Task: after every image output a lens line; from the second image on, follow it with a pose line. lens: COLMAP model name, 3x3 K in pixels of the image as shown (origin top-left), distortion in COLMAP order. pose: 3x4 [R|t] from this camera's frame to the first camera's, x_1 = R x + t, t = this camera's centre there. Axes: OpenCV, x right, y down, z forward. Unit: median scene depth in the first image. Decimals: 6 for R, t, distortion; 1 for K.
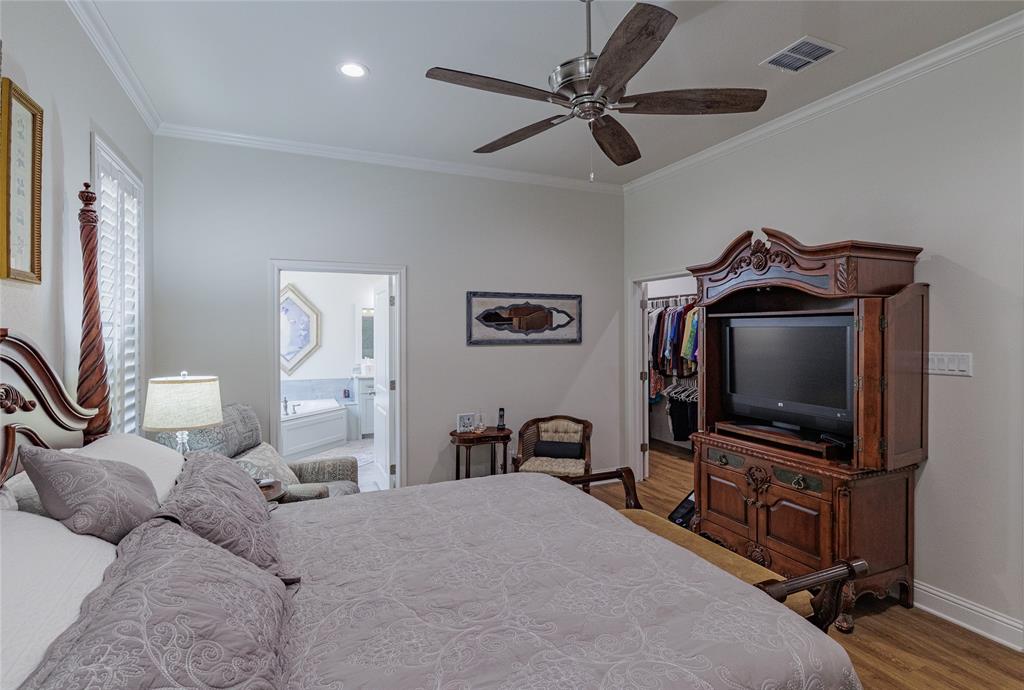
lens RADIAL K [[497.0, 0, 511.4], [0, 497.0, 336.1], [0, 0, 1]] dist [-0.001431, -0.000103]
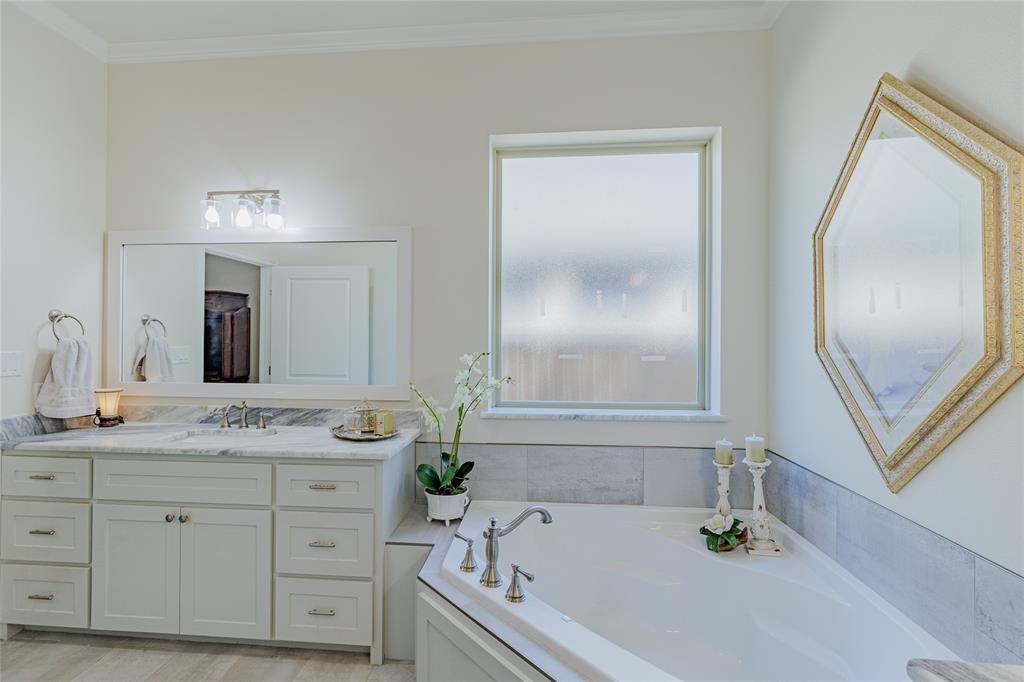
lens RADIAL K [[497.0, 0, 507.5], [0, 497.0, 333.4], [0, 0, 1]] dist [-0.001431, -0.000103]
pose [[-0.485113, -0.009173, -0.874403, -0.167703], [-0.009493, 0.999941, -0.005224, 0.012010], [0.874400, 0.005767, -0.485172, 0.944813]]
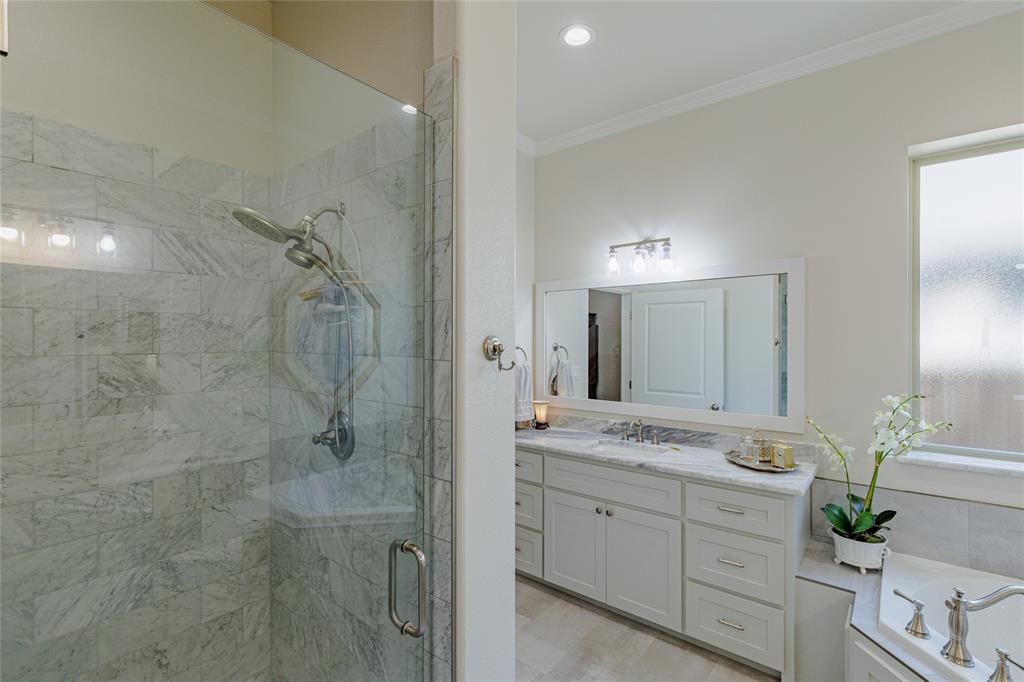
lens RADIAL K [[482.1, 0, 506.8], [0, 482.1, 338.3], [0, 0, 1]] dist [0.004129, -0.001963]
pose [[-0.895793, -0.002157, -0.444466, -0.105130], [-0.003523, 0.999991, 0.002247, -0.008591], [0.444458, 0.003578, -0.895793, 0.923869]]
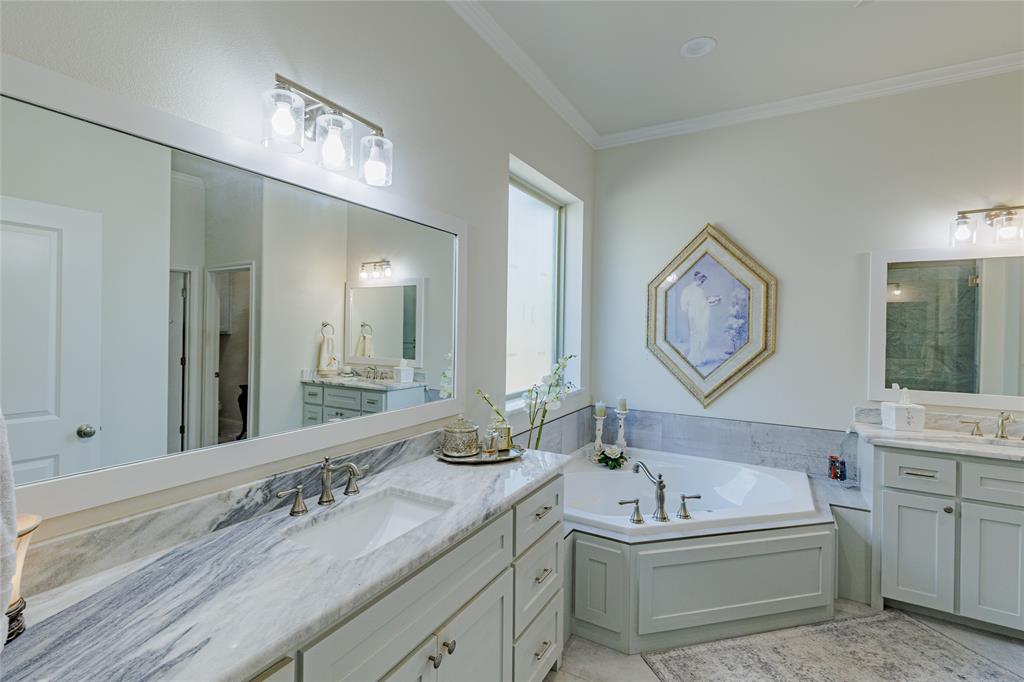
lens RADIAL K [[455.7, 0, 513.5], [0, 455.7, 334.5], [0, 0, 1]] dist [0.005005, 0.000463]
pose [[0.581858, 0.016028, -0.813132, -0.182745], [-0.016238, 0.999835, 0.008088, 0.004789], [0.813128, 0.008497, 0.582023, 0.563405]]
